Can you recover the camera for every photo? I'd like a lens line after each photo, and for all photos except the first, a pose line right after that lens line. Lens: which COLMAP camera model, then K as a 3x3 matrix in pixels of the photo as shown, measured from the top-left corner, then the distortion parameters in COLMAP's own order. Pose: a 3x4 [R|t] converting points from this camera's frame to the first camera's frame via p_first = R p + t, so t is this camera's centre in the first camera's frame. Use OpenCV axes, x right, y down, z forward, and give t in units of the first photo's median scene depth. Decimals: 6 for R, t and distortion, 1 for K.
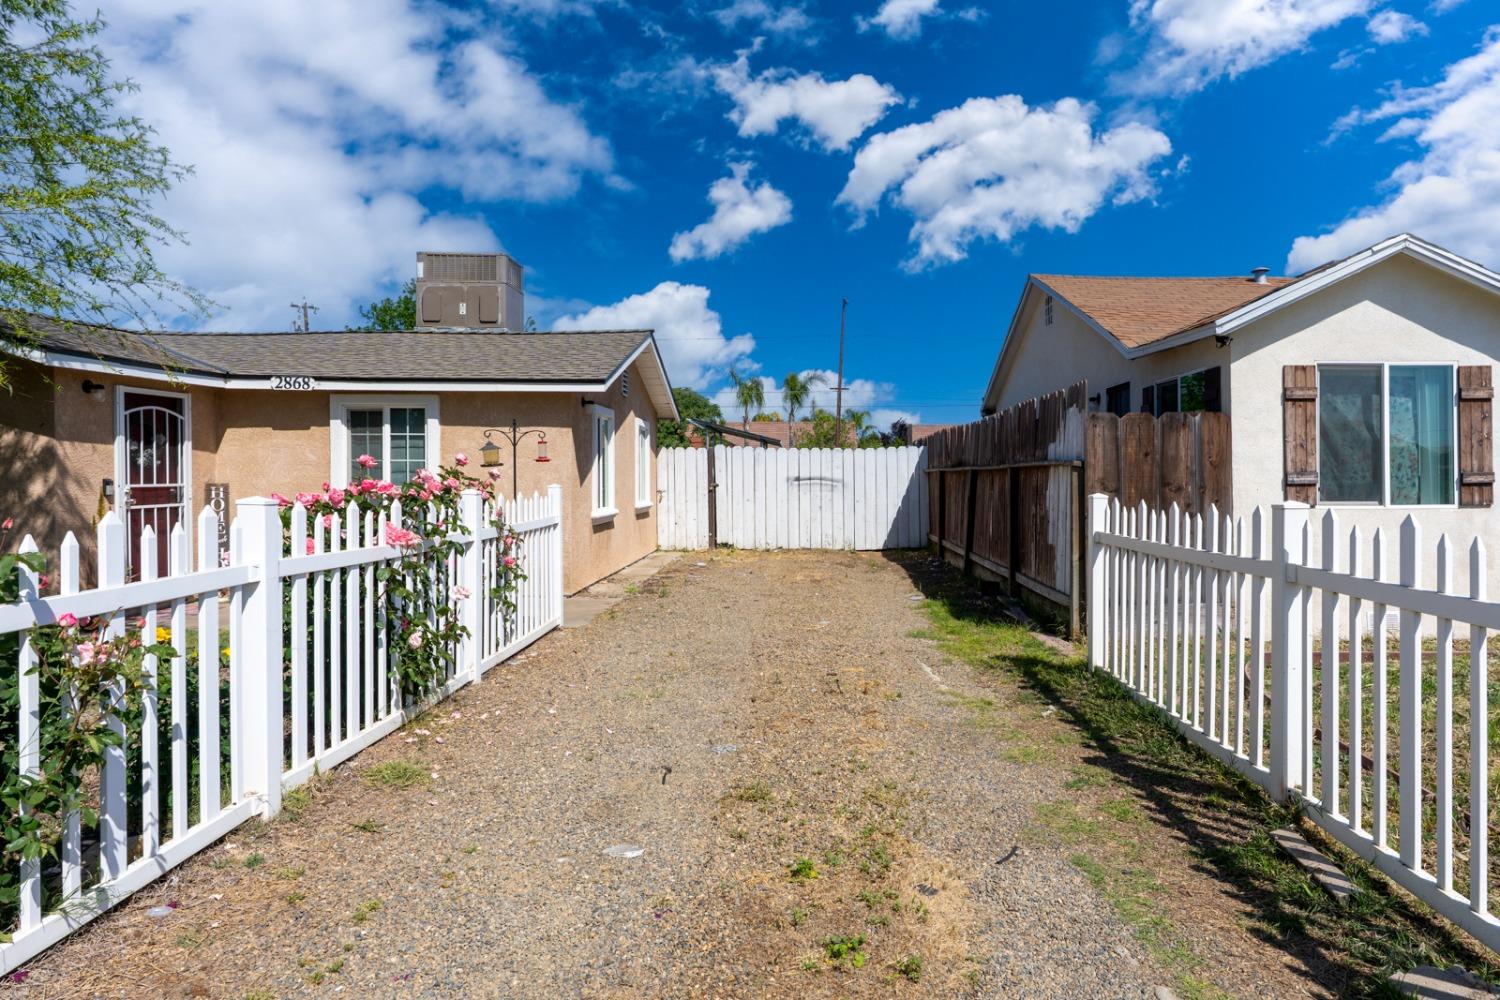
lens RADIAL K [[891.2, 0, 854.9], [0, 891.2, 480.0], [0, 0, 1]] dist [-0.002532, 0.001333]
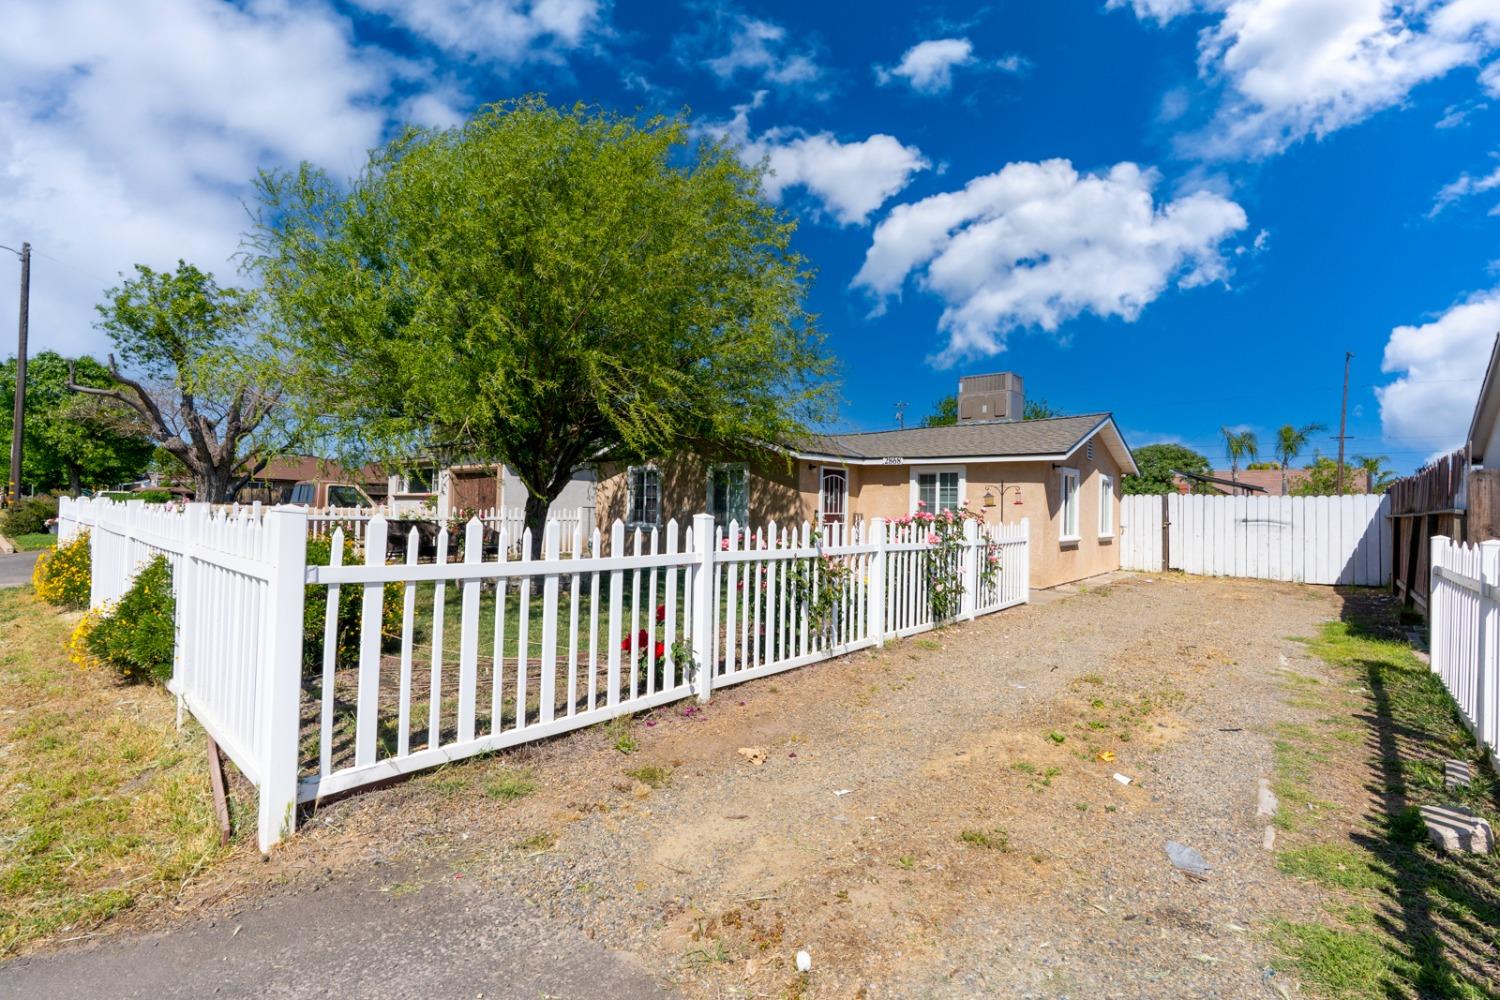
lens RADIAL K [[673.6, 0, 770.2], [0, 673.6, 500.6], [0, 0, 1]] dist [0.000054, 0.000435]
pose [[0.736339, 0.009042, -0.676553, 0.160183], [-0.025556, 0.999569, -0.014455, 0.002546], [0.676130, 0.027934, 0.736252, -0.249641]]
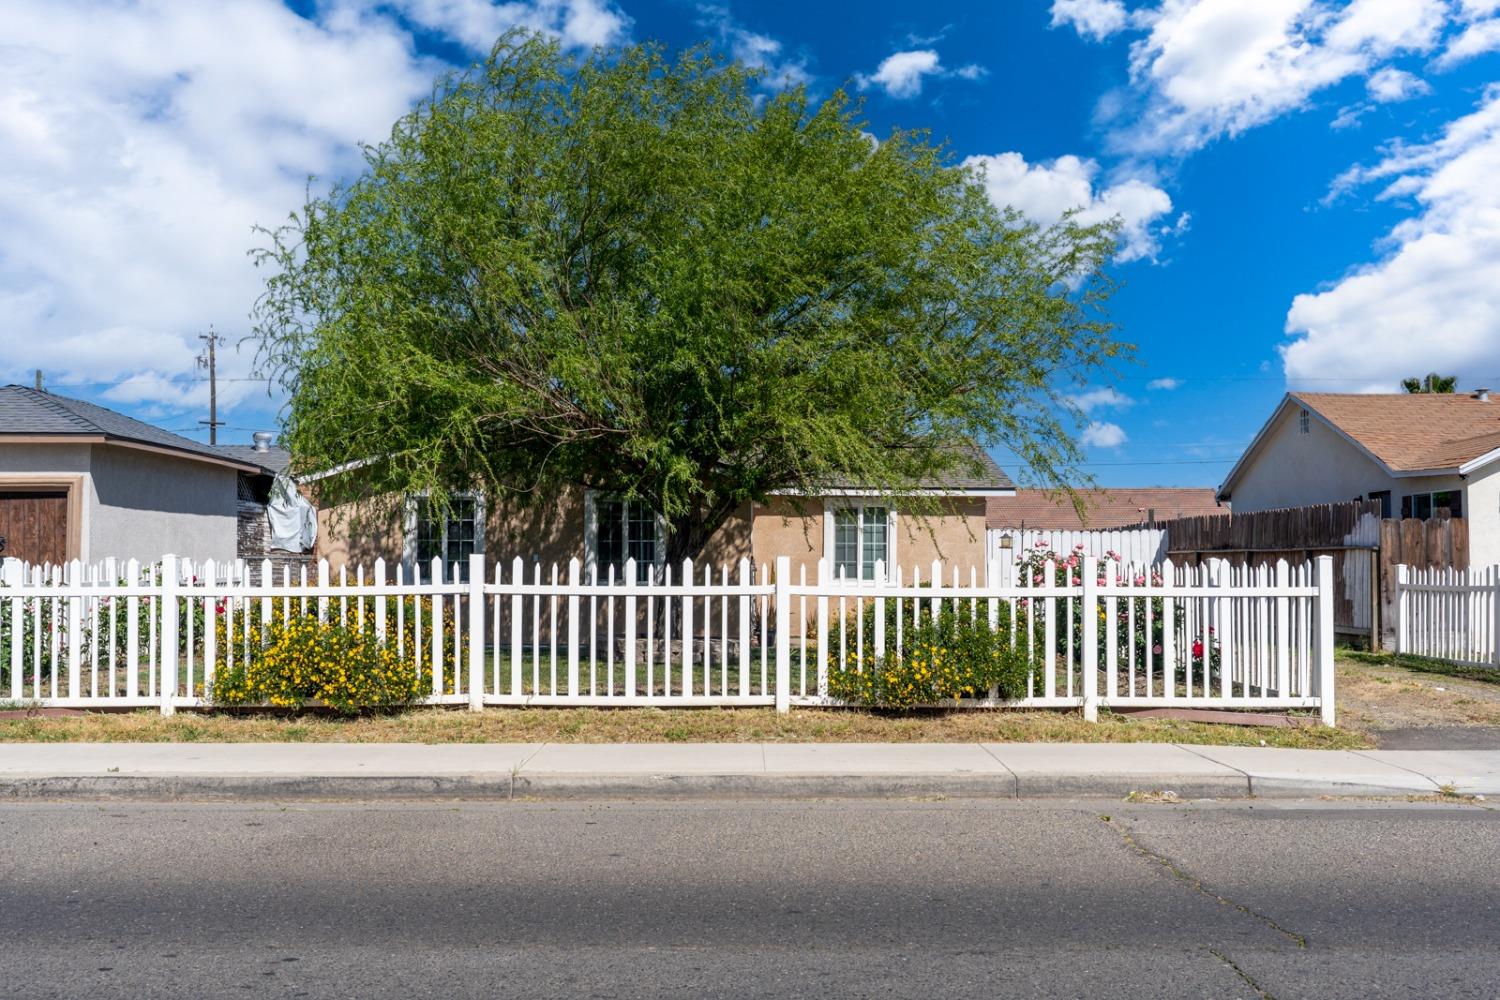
lens RADIAL K [[1478.8, 0, 730.1], [0, 1478.8, 531.5], [0, 0, 1]] dist [0.007468, 0.004316]
pose [[0.999365, 0.003075, -0.035497, -0.777335], [-0.003927, 0.999705, -0.023970, 0.019562], [0.035413, 0.024094, 0.999082, -1.647037]]
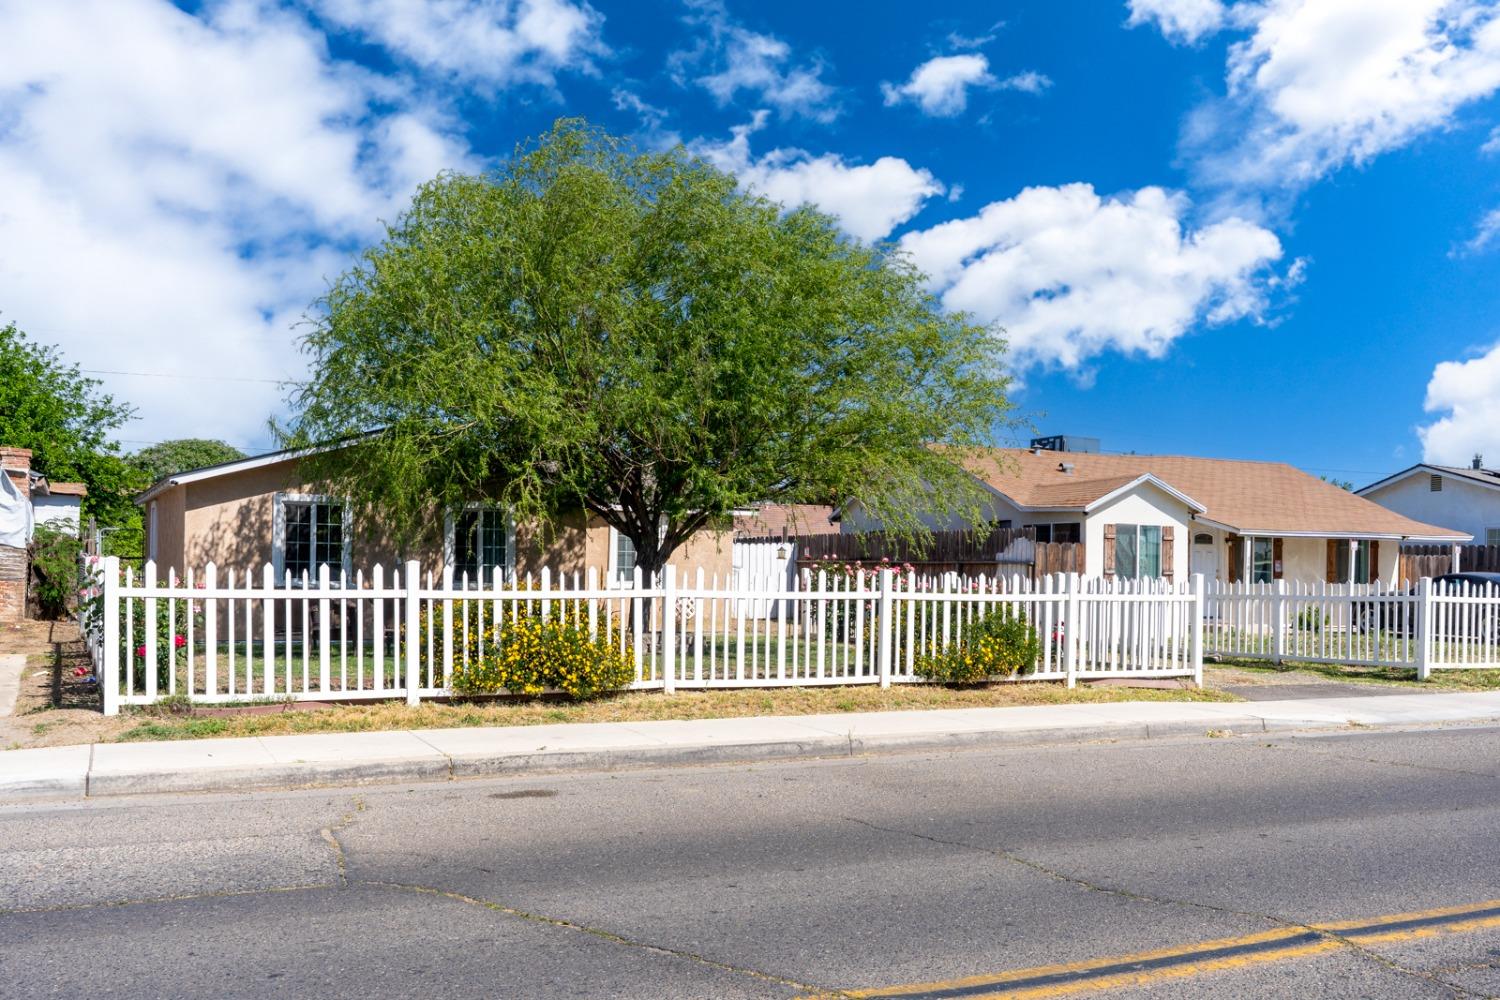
lens RADIAL K [[1327.7, 0, 750.0], [0, 1327.7, 500.0], [0, 0, 1]] dist [0.000985, -0.001568]
pose [[0.914016, 0.037825, 0.403911, -1.643236], [-0.015989, 0.998229, -0.057298, 0.020211], [-0.405363, 0.045913, 0.913002, -1.698528]]
